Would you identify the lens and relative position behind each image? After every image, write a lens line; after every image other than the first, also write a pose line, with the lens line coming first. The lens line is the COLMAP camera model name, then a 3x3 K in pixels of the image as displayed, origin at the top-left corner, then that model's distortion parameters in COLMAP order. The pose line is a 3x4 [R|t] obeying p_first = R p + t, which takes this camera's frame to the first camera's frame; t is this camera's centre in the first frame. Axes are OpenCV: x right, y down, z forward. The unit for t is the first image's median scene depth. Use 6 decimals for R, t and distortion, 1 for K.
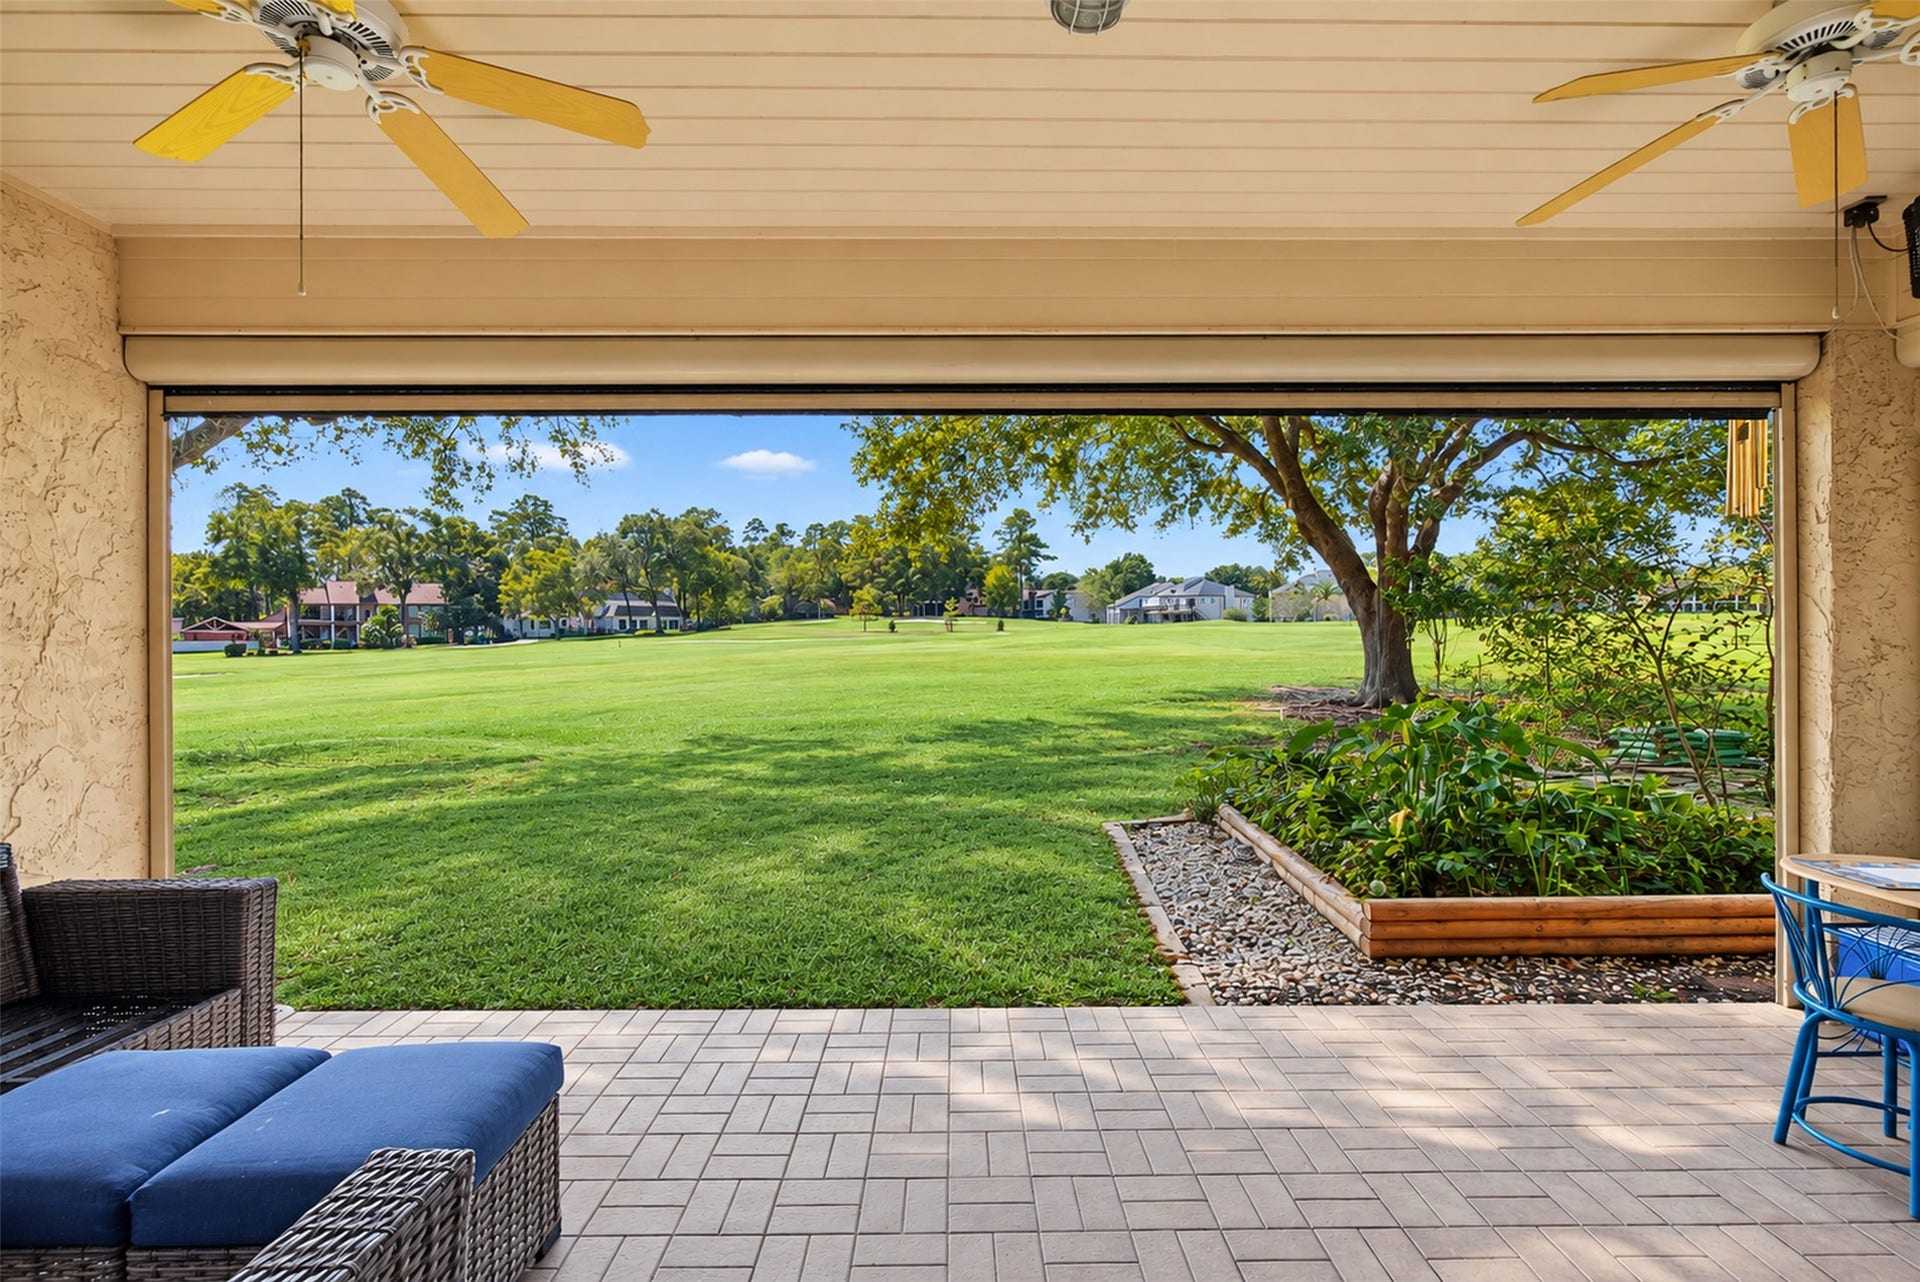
lens RADIAL K [[891.2, 0, 956.2], [0, 891.2, 640.9], [0, 0, 1]] dist [-0.011593, 0.002043]
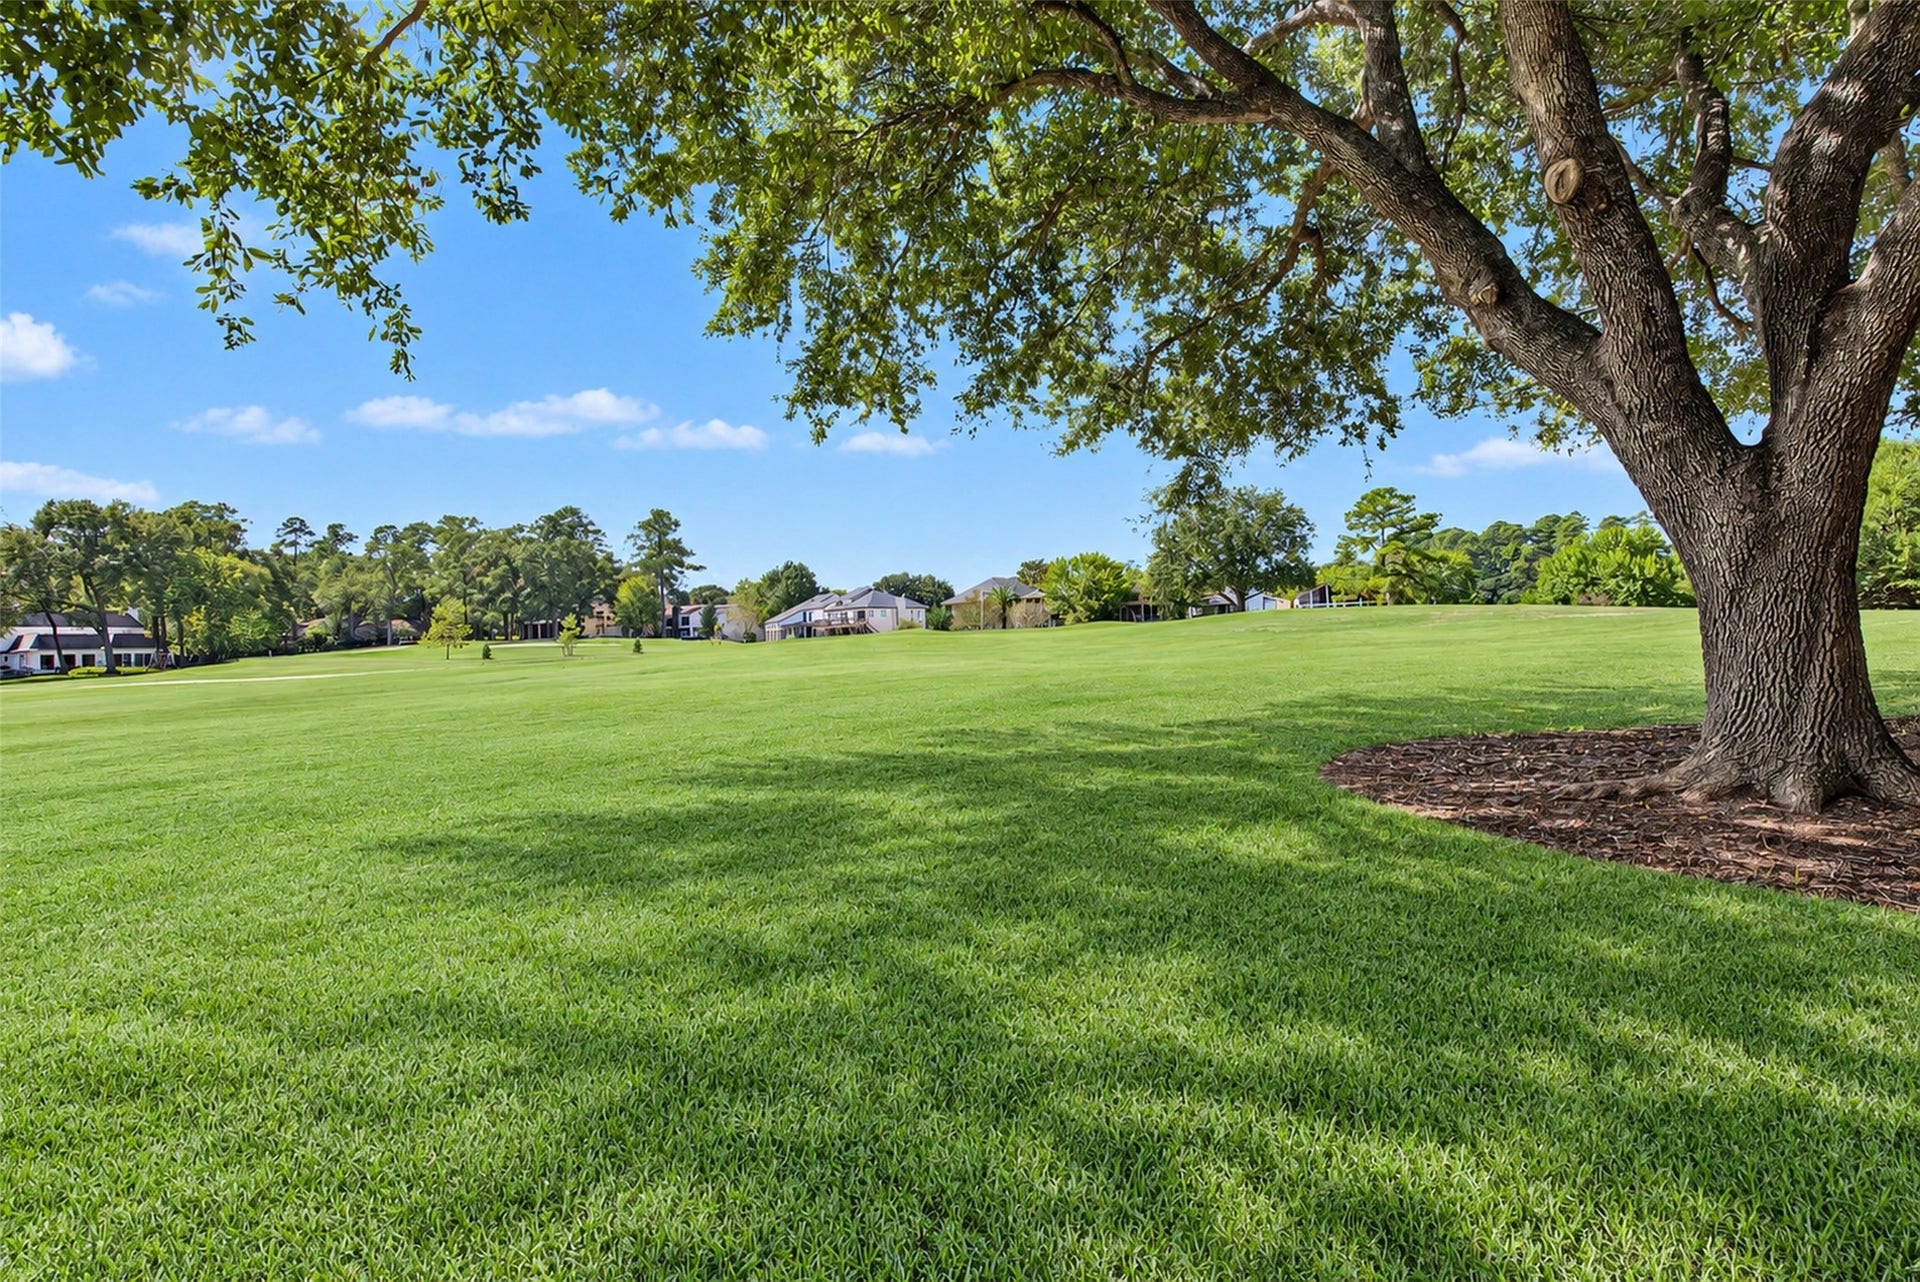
lens RADIAL K [[891.2, 0, 951.3], [0, 891.2, 649.0], [0, 0, 1]] dist [-0.011593, 0.002043]
pose [[0.926495, -0.029544, 0.375146, 0.009228], [0.034901, 0.999363, -0.007494, 0.000732], [-0.374686, 0.020036, 0.926935, 0.123086]]
